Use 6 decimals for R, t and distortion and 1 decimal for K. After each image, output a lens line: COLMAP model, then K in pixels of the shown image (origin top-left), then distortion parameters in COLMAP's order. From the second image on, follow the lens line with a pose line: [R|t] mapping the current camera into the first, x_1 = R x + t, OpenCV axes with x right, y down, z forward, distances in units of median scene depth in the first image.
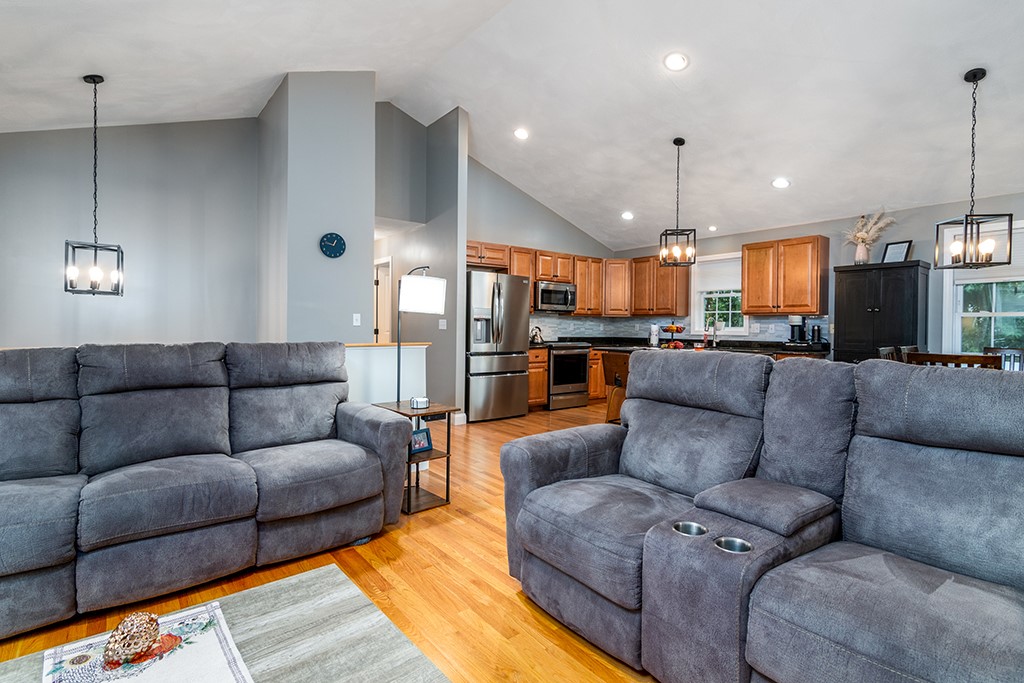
lens RADIAL K [[497.1, 0, 506.7], [0, 497.1, 331.4], [0, 0, 1]] dist [0.000669, -0.000230]
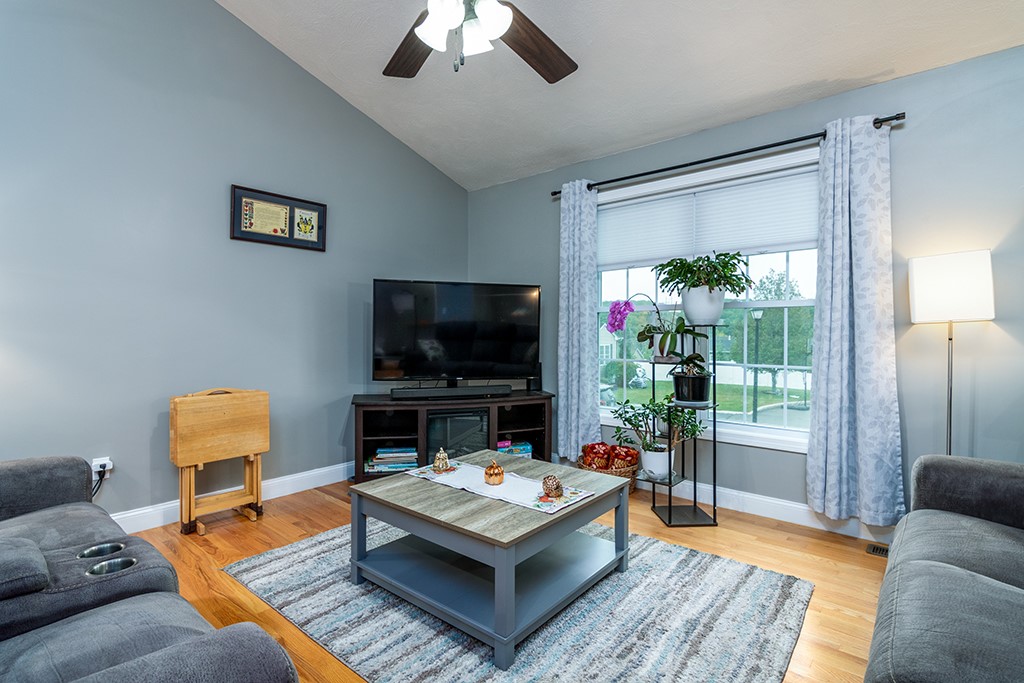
lens RADIAL K [[497.1, 0, 506.7], [0, 497.1, 331.4], [0, 0, 1]] dist [0.000669, -0.000230]
pose [[-0.981847, -0.009295, -0.189445, -0.026879], [-0.010667, 0.999924, 0.006221, -0.003890], [0.189373, 0.008129, -0.981872, 0.436575]]
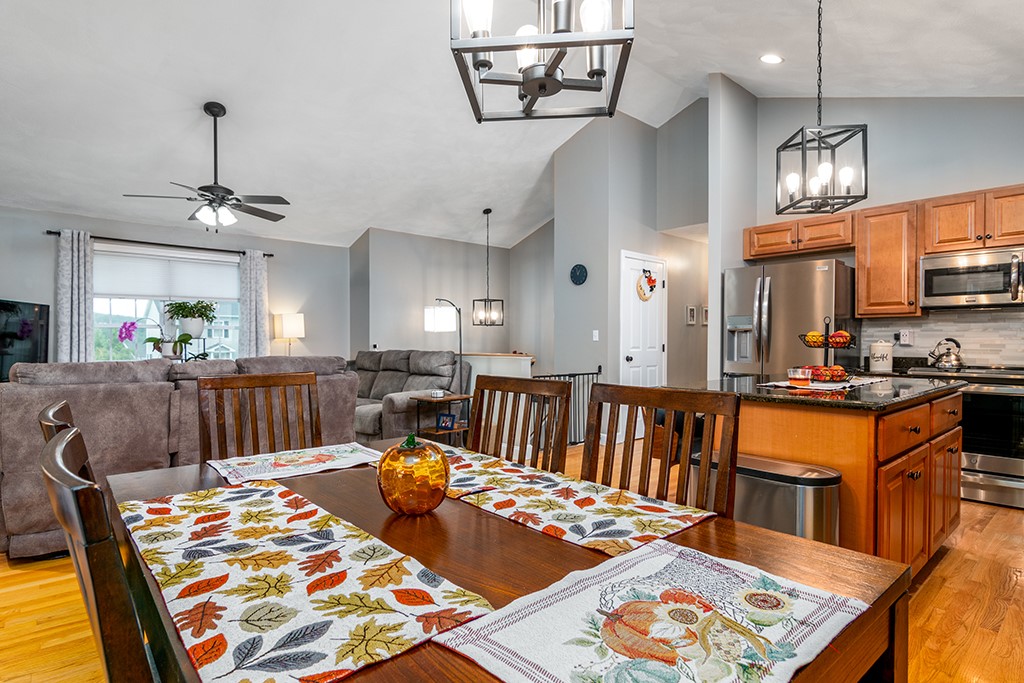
lens RADIAL K [[538.2, 0, 510.3], [0, 538.2, 345.2], [0, 0, 1]] dist [-0.004840, -0.000705]
pose [[0.055183, -0.004839, -0.998465, 0.643681], [-0.007574, 0.999957, -0.005265, 0.004696], [0.998448, 0.007853, 0.055144, 0.517609]]
